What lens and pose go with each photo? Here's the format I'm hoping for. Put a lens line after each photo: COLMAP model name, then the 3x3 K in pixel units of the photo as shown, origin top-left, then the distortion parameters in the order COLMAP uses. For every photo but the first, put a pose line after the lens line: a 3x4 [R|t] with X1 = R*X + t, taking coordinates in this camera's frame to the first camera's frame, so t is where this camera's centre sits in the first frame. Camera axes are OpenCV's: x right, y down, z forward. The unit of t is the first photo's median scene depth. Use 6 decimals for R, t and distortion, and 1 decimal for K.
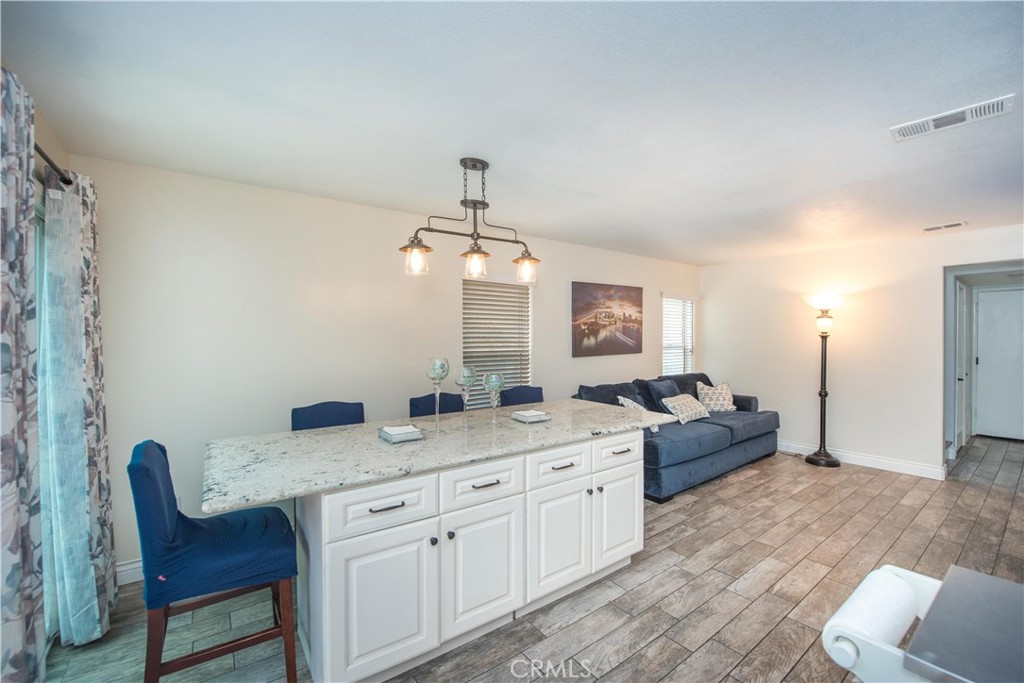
lens RADIAL K [[425.8, 0, 510.1], [0, 425.8, 338.1], [0, 0, 1]] dist [-0.020283, -0.000812]
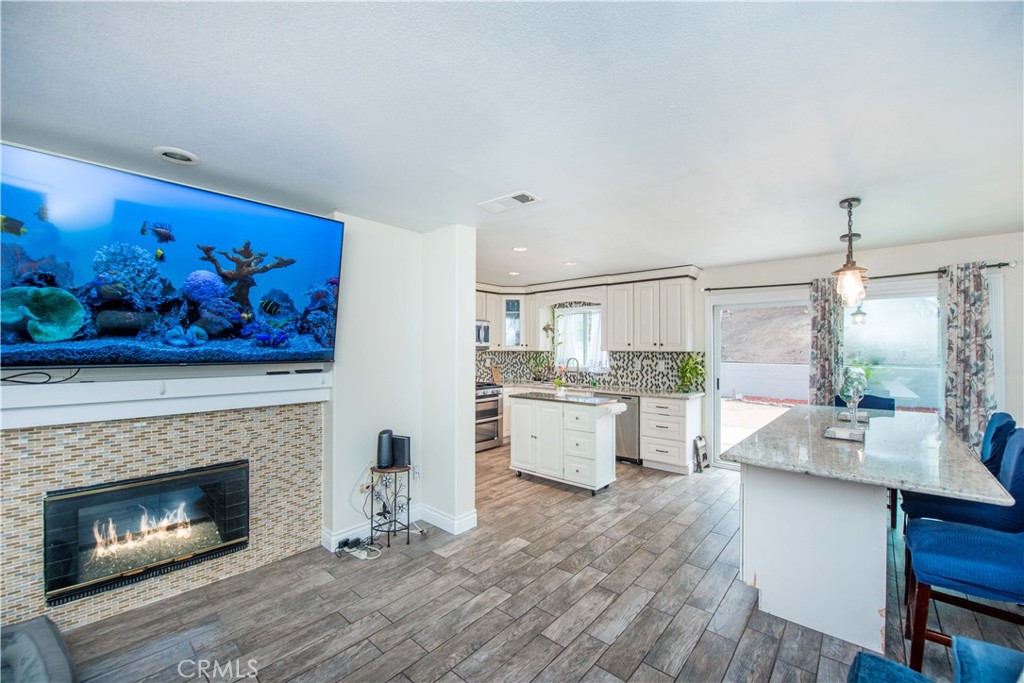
lens RADIAL K [[425.8, 0, 510.1], [0, 425.8, 338.1], [0, 0, 1]] dist [-0.020283, -0.000812]
pose [[-0.978156, -0.003108, -0.207850, 0.574645], [0.000977, 0.999808, -0.019547, -0.009375], [0.207871, -0.019323, -0.977965, 1.036061]]
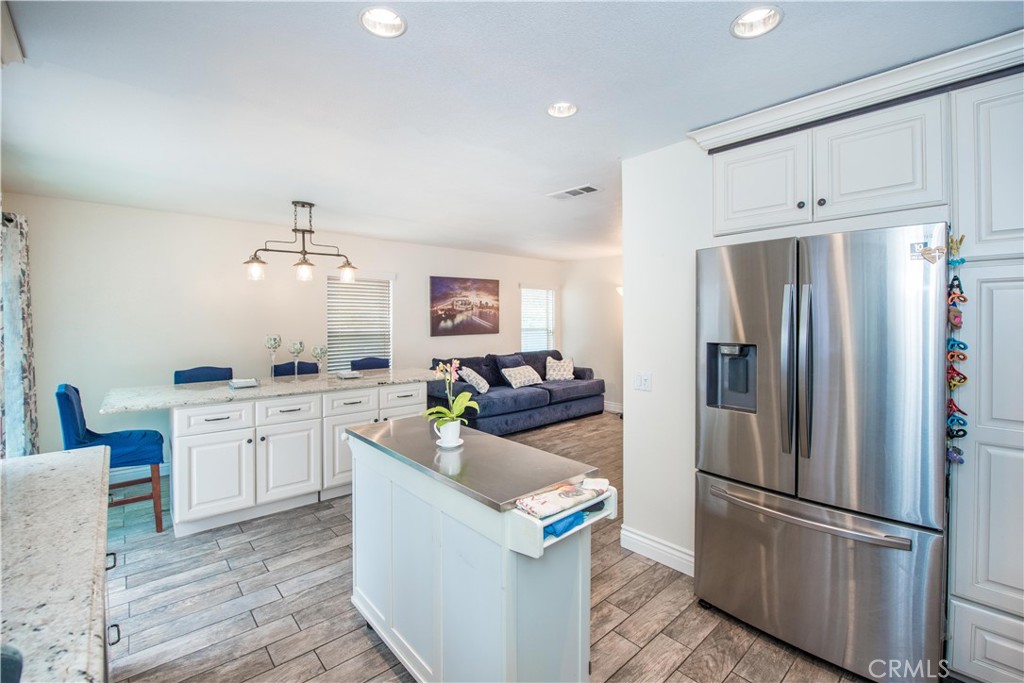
lens RADIAL K [[448.6, 0, 523.0], [0, 448.6, 319.6], [0, 0, 1]] dist [-0.020747, -0.000208]
pose [[0.994289, -0.001511, 0.106707, 0.273712], [0.002071, 0.999985, -0.005139, 0.002321], [-0.106698, 0.005330, 0.994277, -0.337914]]
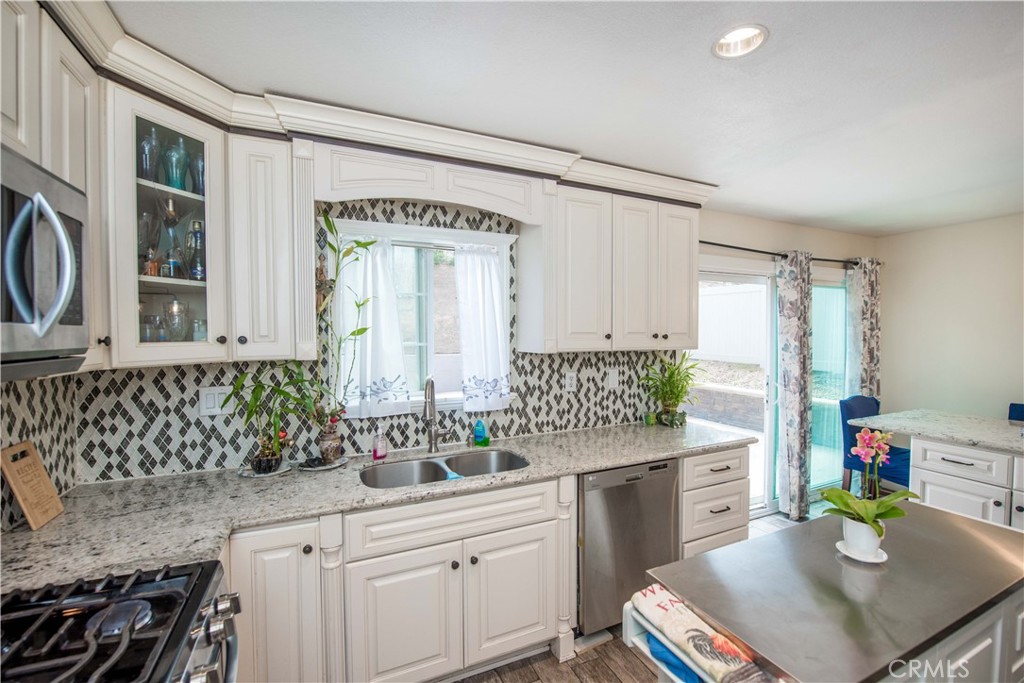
lens RADIAL K [[430.5, 0, 518.7], [0, 430.5, 344.8], [0, 0, 1]] dist [-0.015996, -0.000222]
pose [[-0.197536, 0.027305, -0.979915, 0.524602], [0.000922, 0.999617, 0.027668, -0.018789], [0.980295, 0.004562, -0.197485, -0.077252]]
